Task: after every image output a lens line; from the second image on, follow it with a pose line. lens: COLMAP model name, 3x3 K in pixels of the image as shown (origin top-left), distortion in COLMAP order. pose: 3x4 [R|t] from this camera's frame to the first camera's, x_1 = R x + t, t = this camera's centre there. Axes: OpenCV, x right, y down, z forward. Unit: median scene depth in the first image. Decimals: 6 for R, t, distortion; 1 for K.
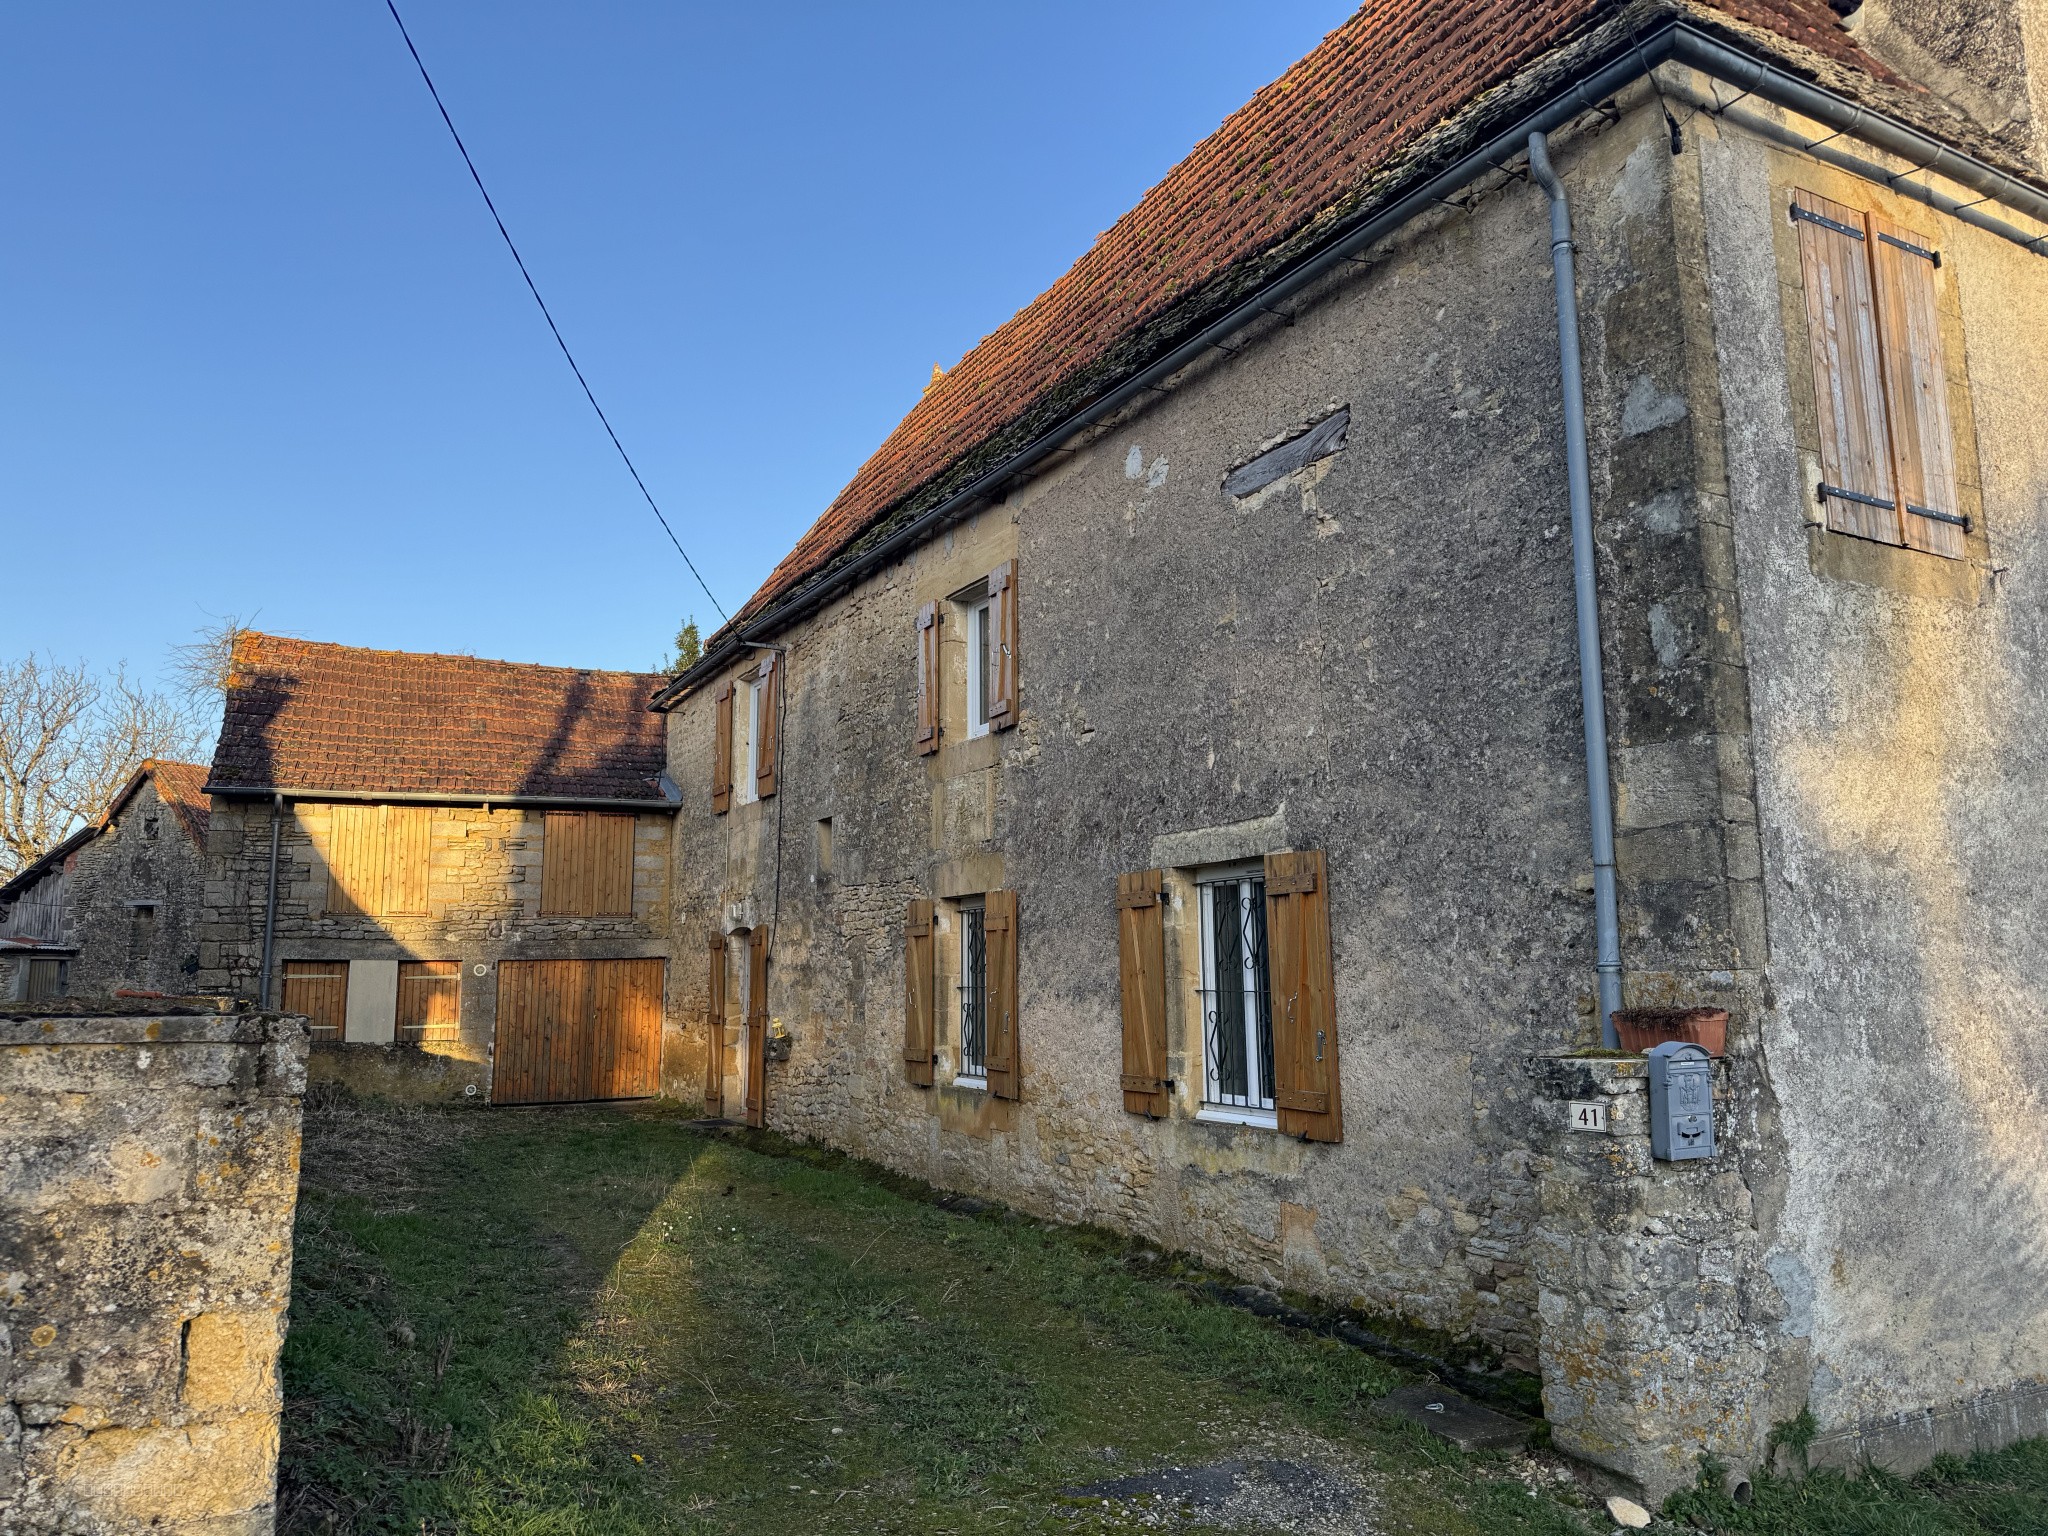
lens RADIAL K [[1413.5, 0, 1024.0], [0, 1413.5, 768.0], [0, 0, 1]] dist [0.114614, -0.182802]
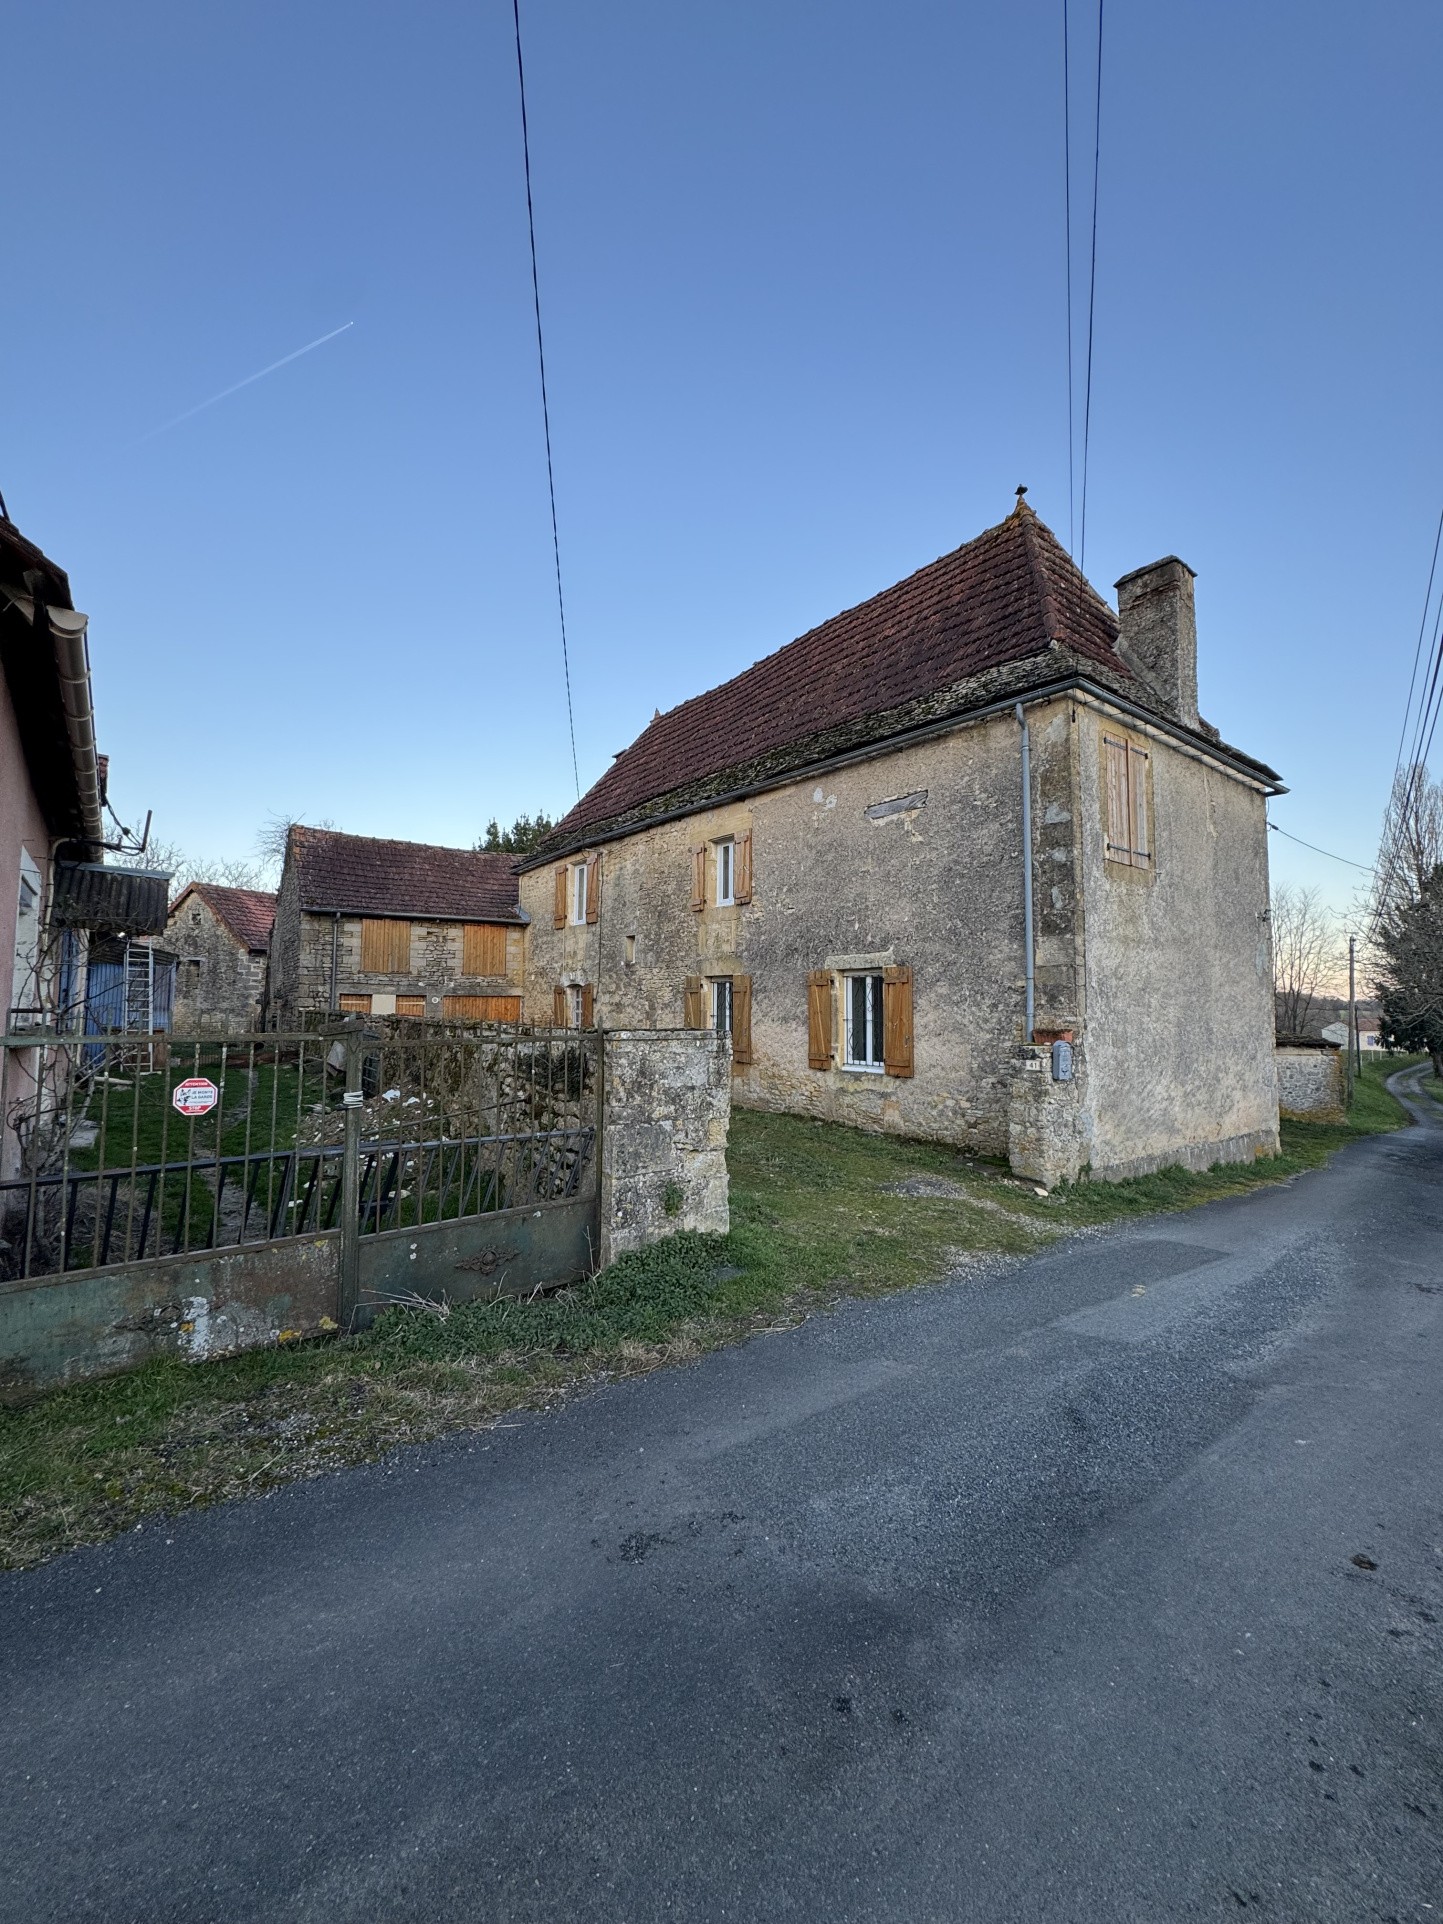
lens RADIAL K [[759.4, 0, 721.5], [0, 759.4, 962.0], [0, 0, 1]] dist [-0.009253, -0.000421]
pose [[0.986756, 0.024266, 0.160384, -0.314767], [-0.038711, 0.995407, 0.087560, -0.051778], [-0.157522, -0.092609, 0.983163, -0.263629]]
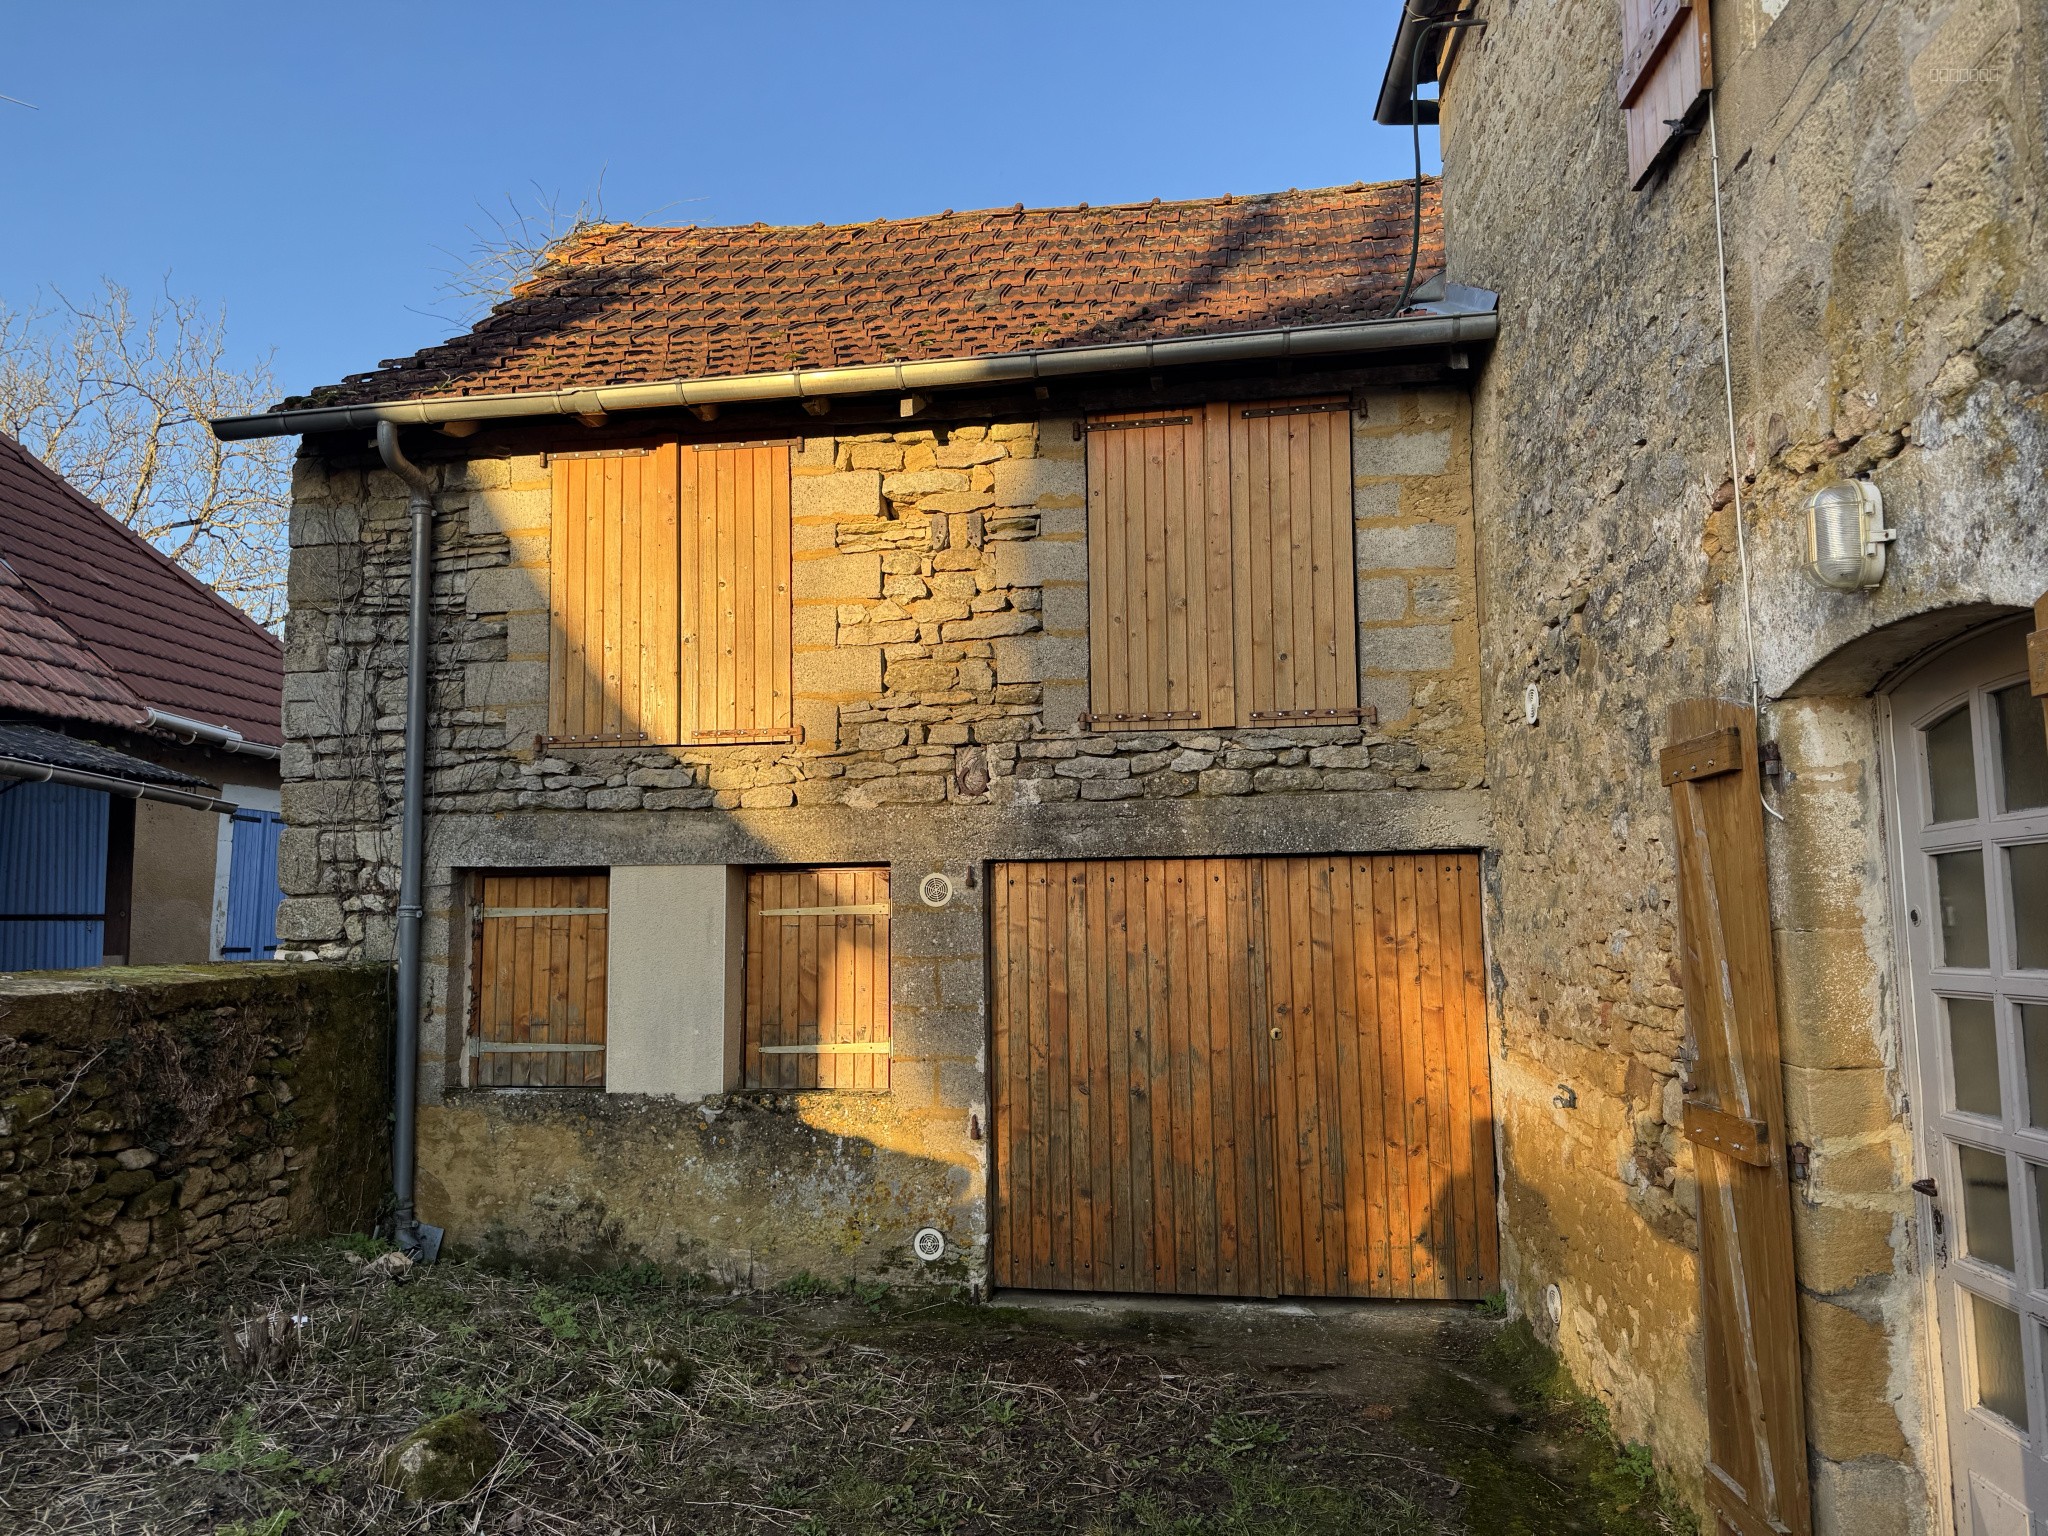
lens RADIAL K [[1413.5, 0, 1024.0], [0, 1413.5, 768.0], [0, 0, 1]] dist [0.114614, -0.182802]
pose [[0.835387, -0.049199, -0.547456, -0.363829], [0.092247, 0.994409, 0.051398, 0.200708], [0.541866, -0.093439, 0.835255, 1.524125]]
